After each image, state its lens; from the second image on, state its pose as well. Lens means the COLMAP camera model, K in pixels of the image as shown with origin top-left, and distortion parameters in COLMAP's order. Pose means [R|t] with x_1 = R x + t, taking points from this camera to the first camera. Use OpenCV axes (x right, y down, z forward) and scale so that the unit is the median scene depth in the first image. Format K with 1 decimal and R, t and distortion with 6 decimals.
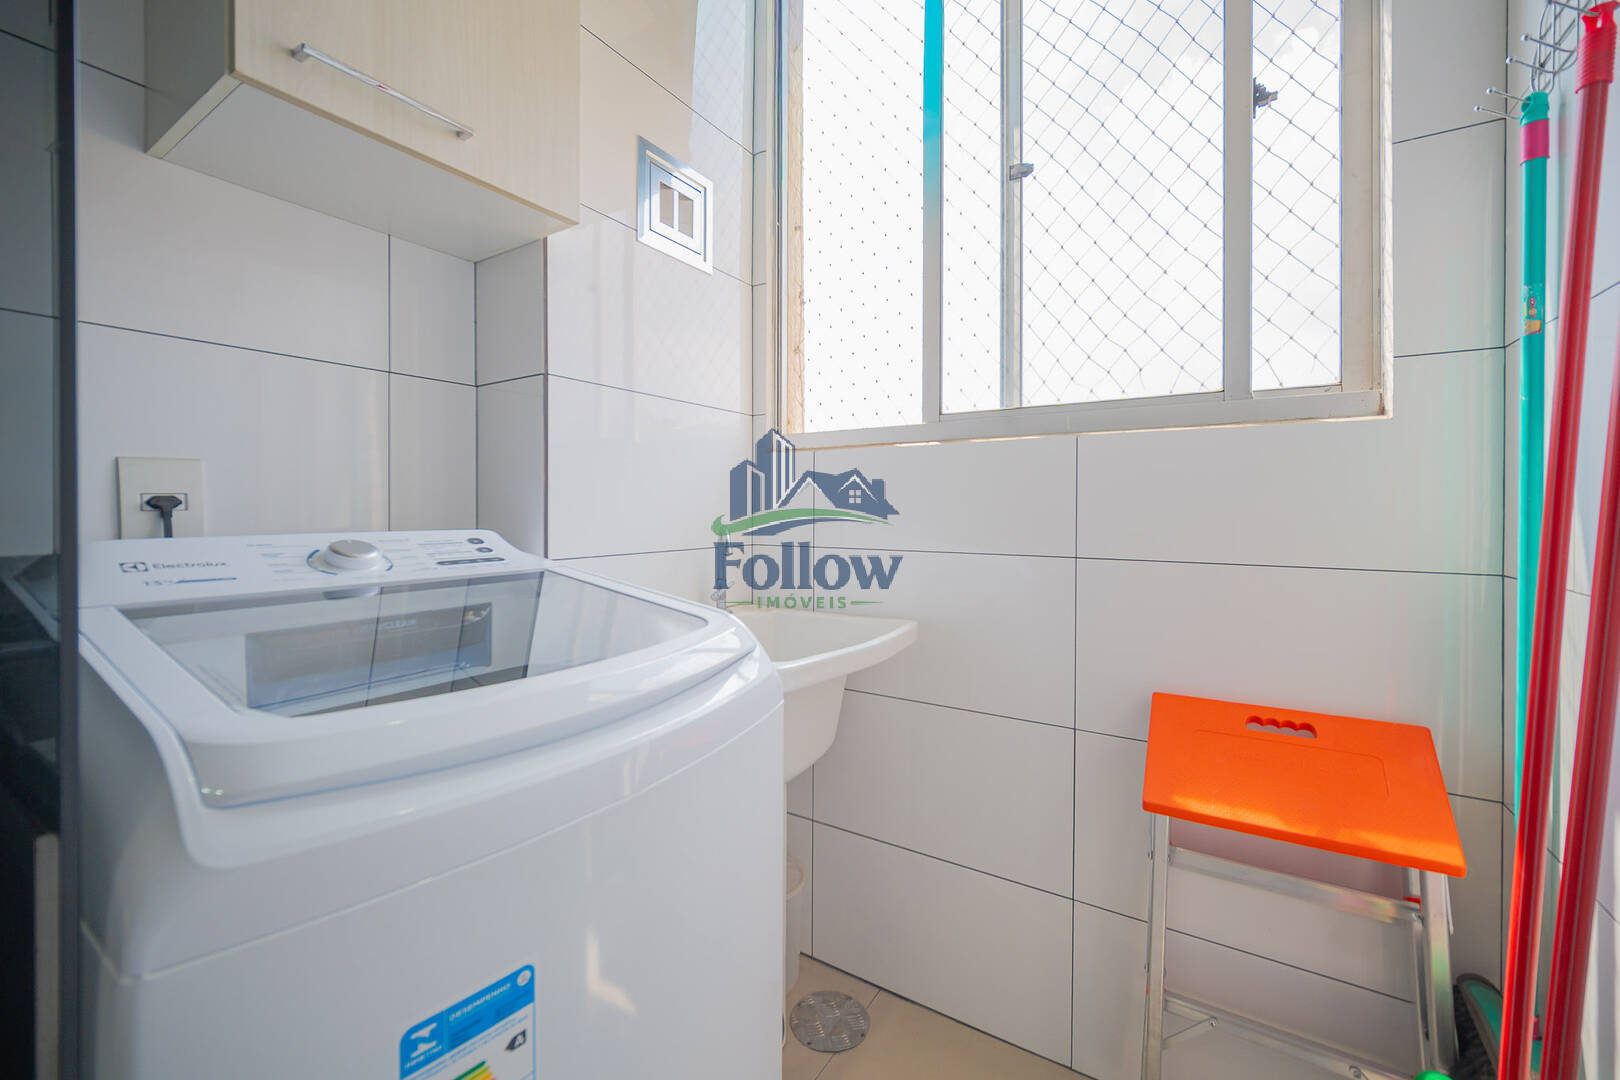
lens RADIAL K [[662.7, 0, 798.7], [0, 662.7, 501.4], [0, 0, 1]] dist [-0.000298, 0.002538]
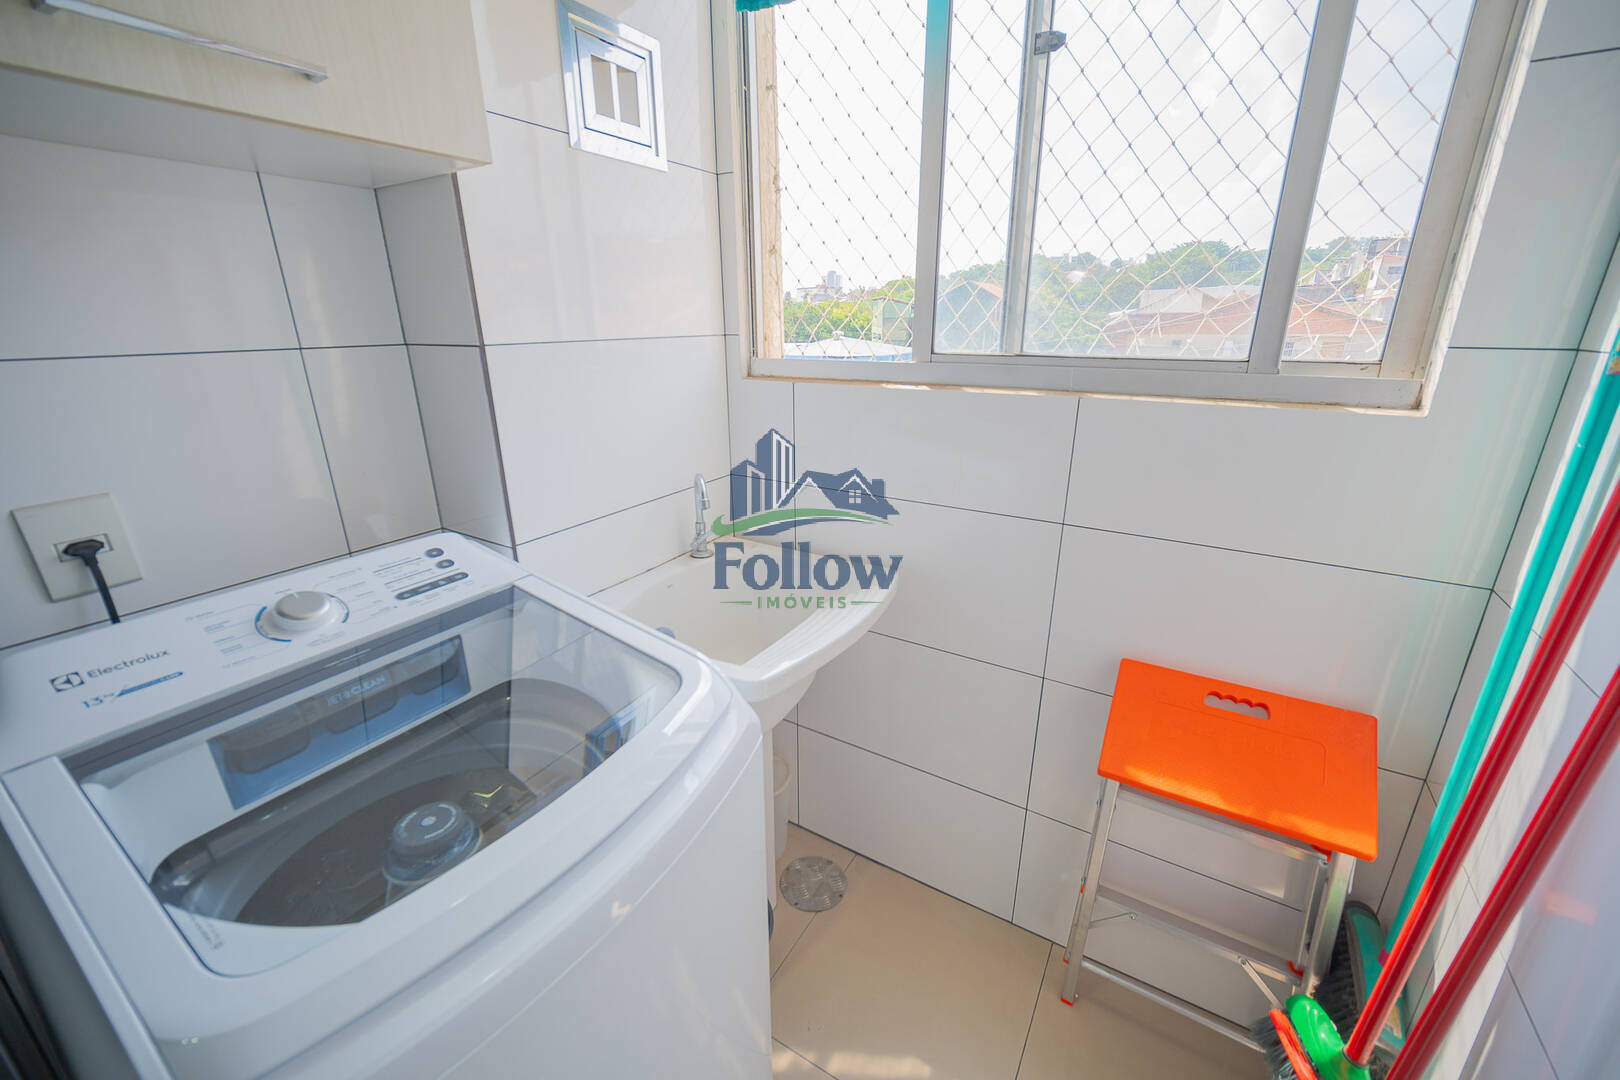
lens RADIAL K [[662.7, 0, 796.9], [0, 662.7, 531.2], [0, 0, 1]] dist [-0.000298, 0.002538]
pose [[0.999767, -0.018298, 0.011431, 0.018825], [0.013798, 0.949568, 0.313257, -0.230023], [-0.016586, -0.313027, 0.949599, 0.088826]]
